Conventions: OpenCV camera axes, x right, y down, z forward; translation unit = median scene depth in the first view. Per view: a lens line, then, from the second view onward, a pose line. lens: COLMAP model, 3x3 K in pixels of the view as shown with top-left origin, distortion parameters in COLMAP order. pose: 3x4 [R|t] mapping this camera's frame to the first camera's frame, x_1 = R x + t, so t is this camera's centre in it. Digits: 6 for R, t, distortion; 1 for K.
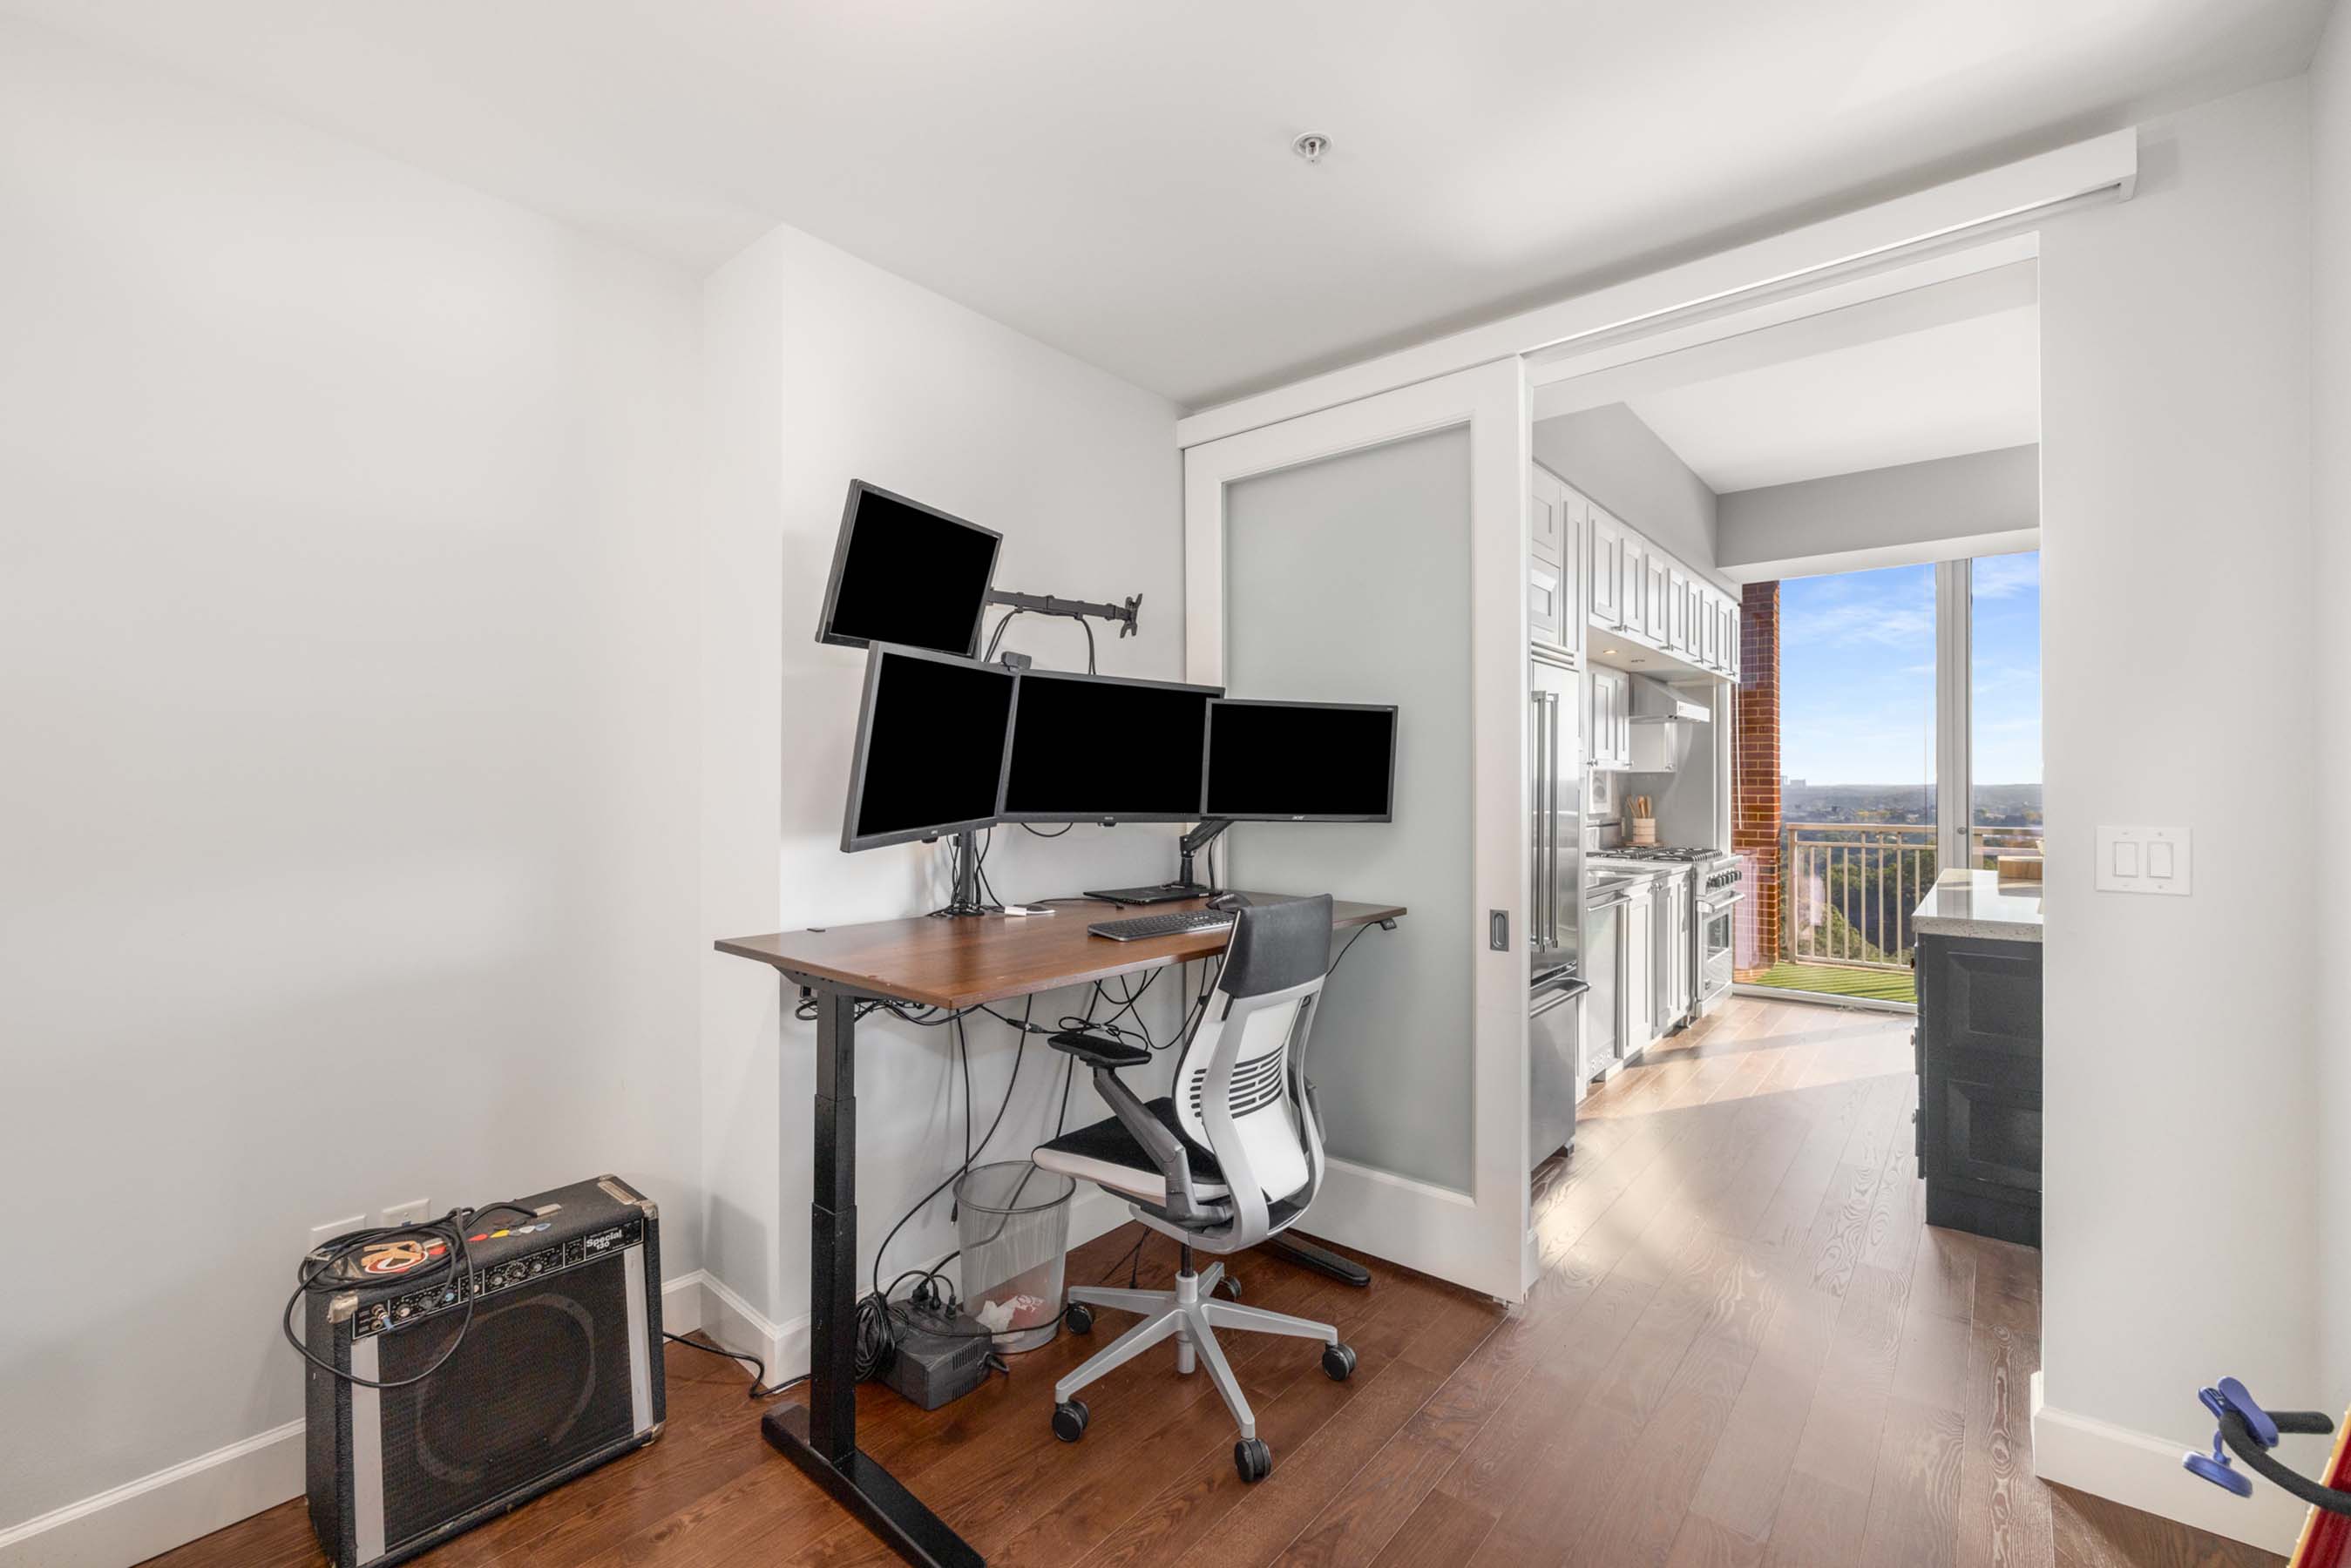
lens RADIAL K [[988.6, 0, 1160.0], [0, 988.6, 780.1], [0, 0, 1]] dist [-0.000139, 0.000034]
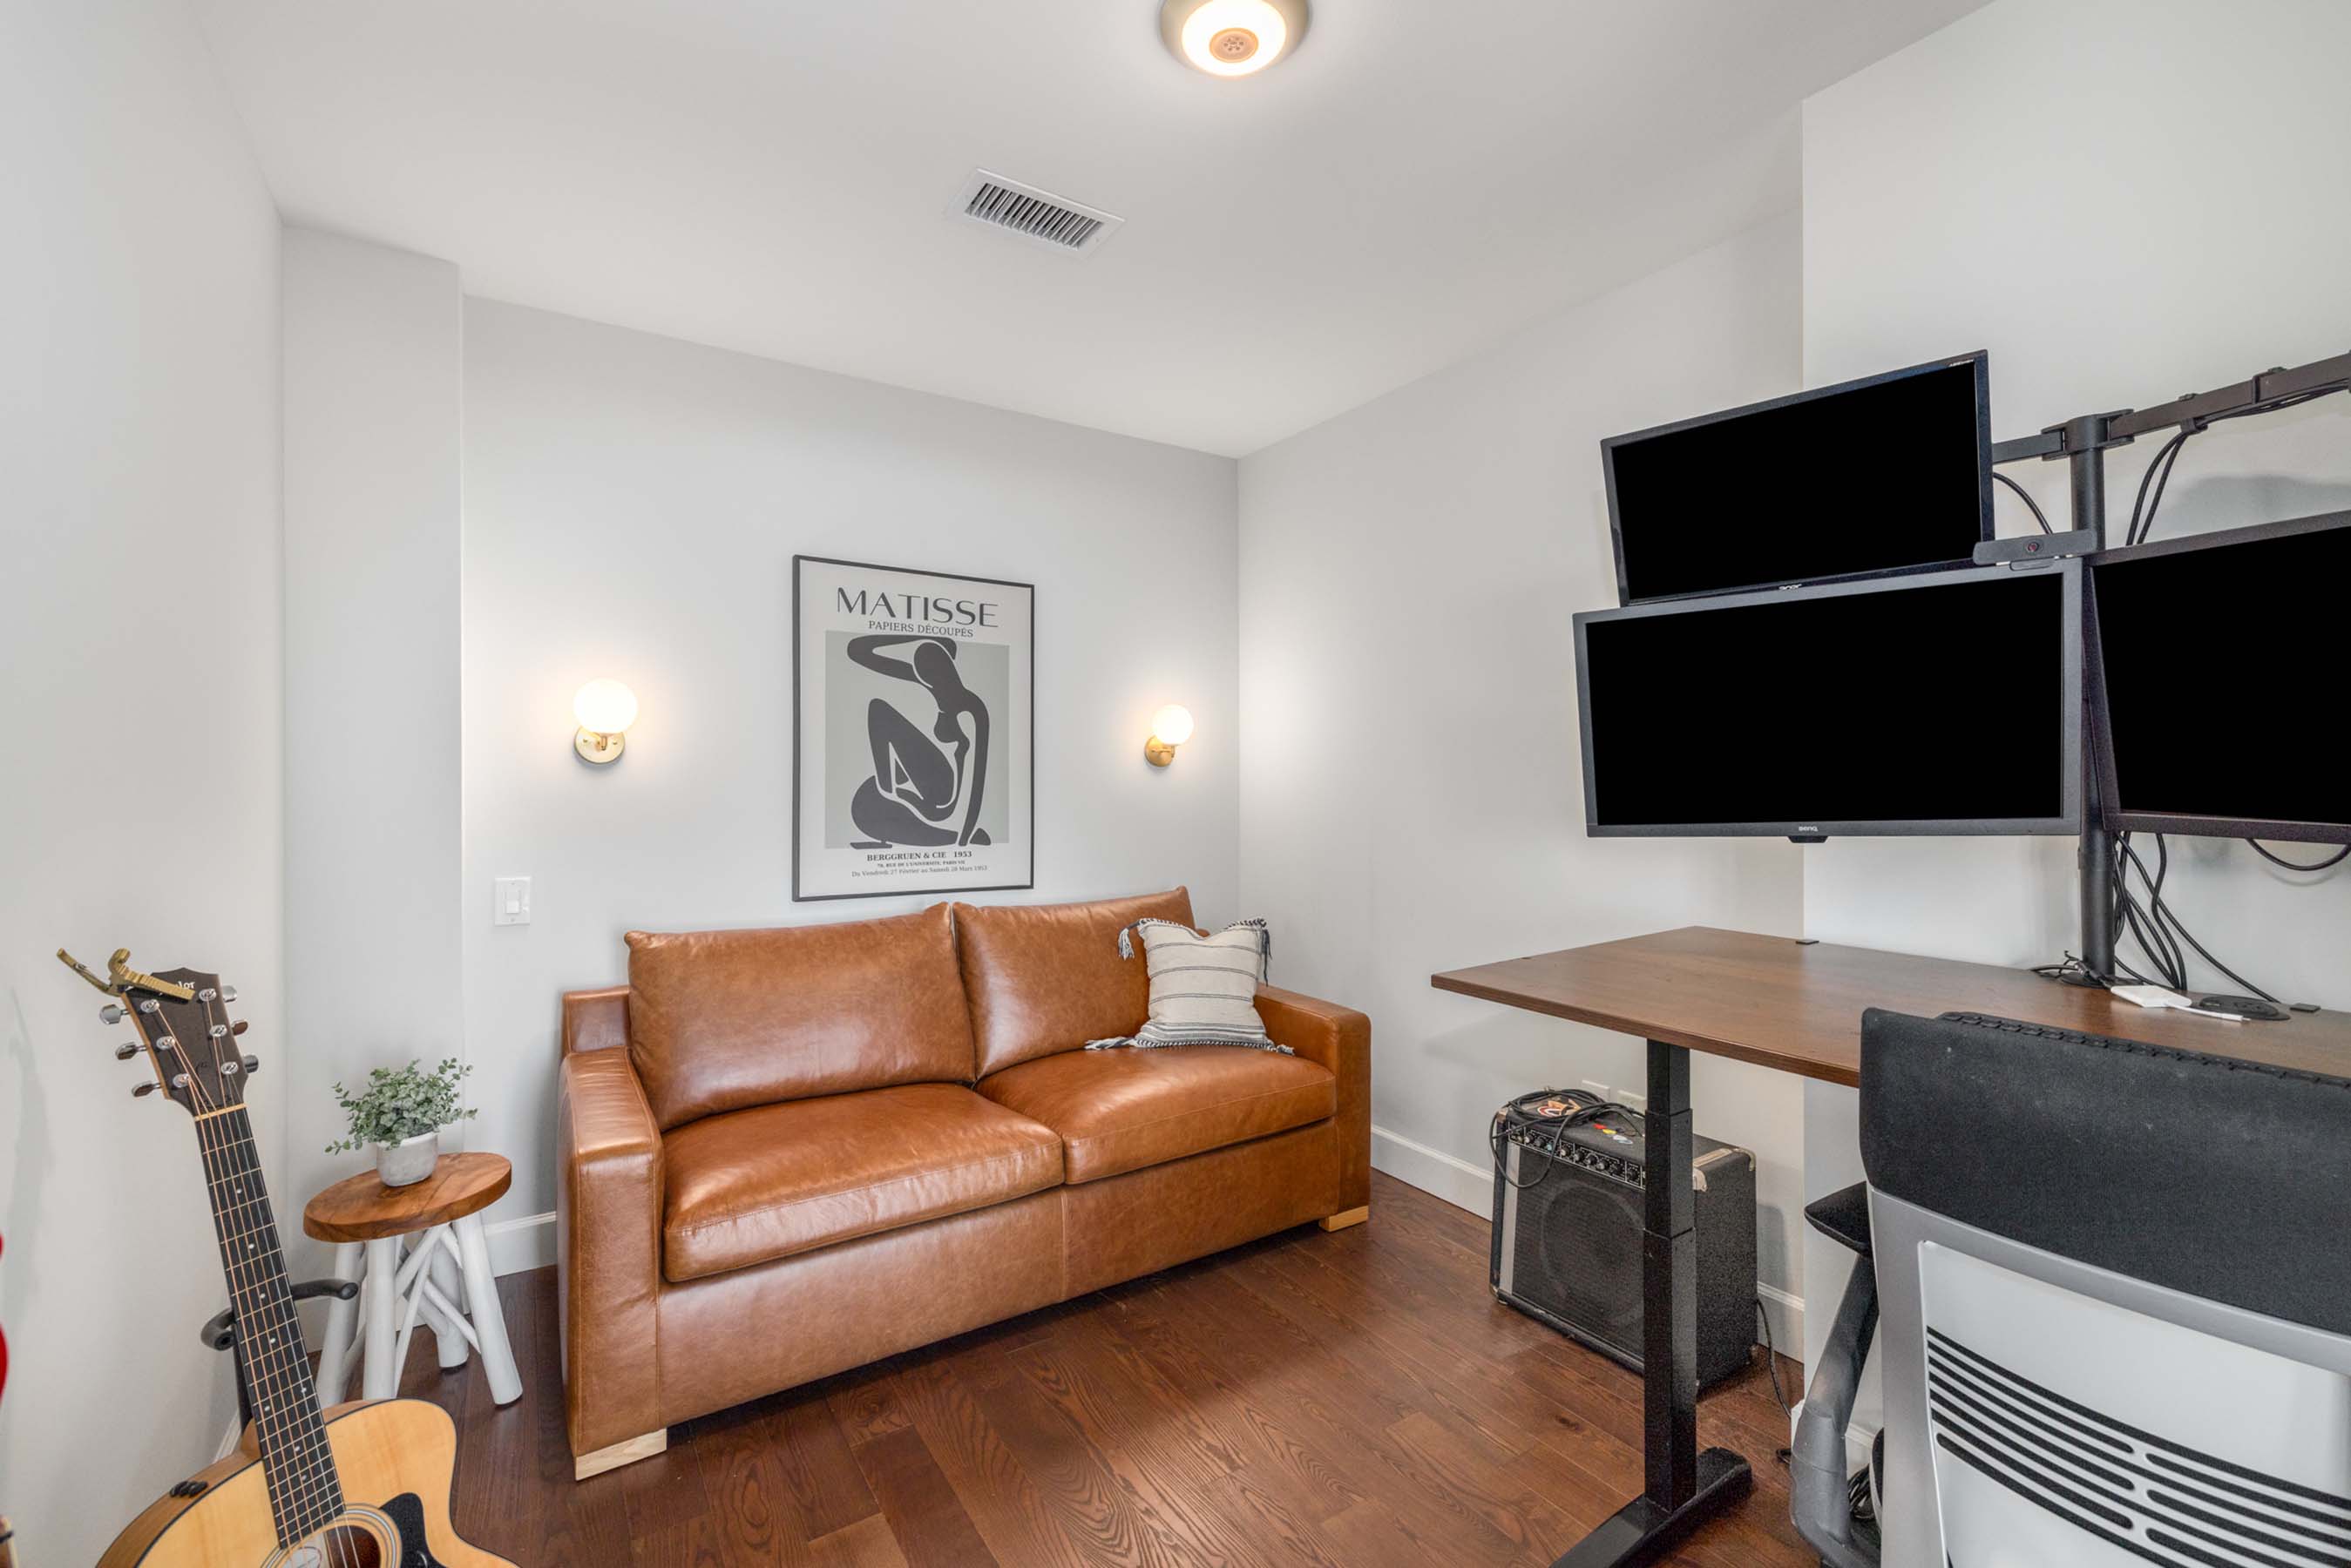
lens RADIAL K [[988.6, 0, 1160.0], [0, 988.6, 780.1], [0, 0, 1]] dist [-0.000139, 0.000034]
pose [[-0.287926, -0.001316, -0.957652, 0.615366], [0.010612, 0.999933, -0.004564, 0.013592], [0.957594, -0.011477, -0.287893, 0.732794]]
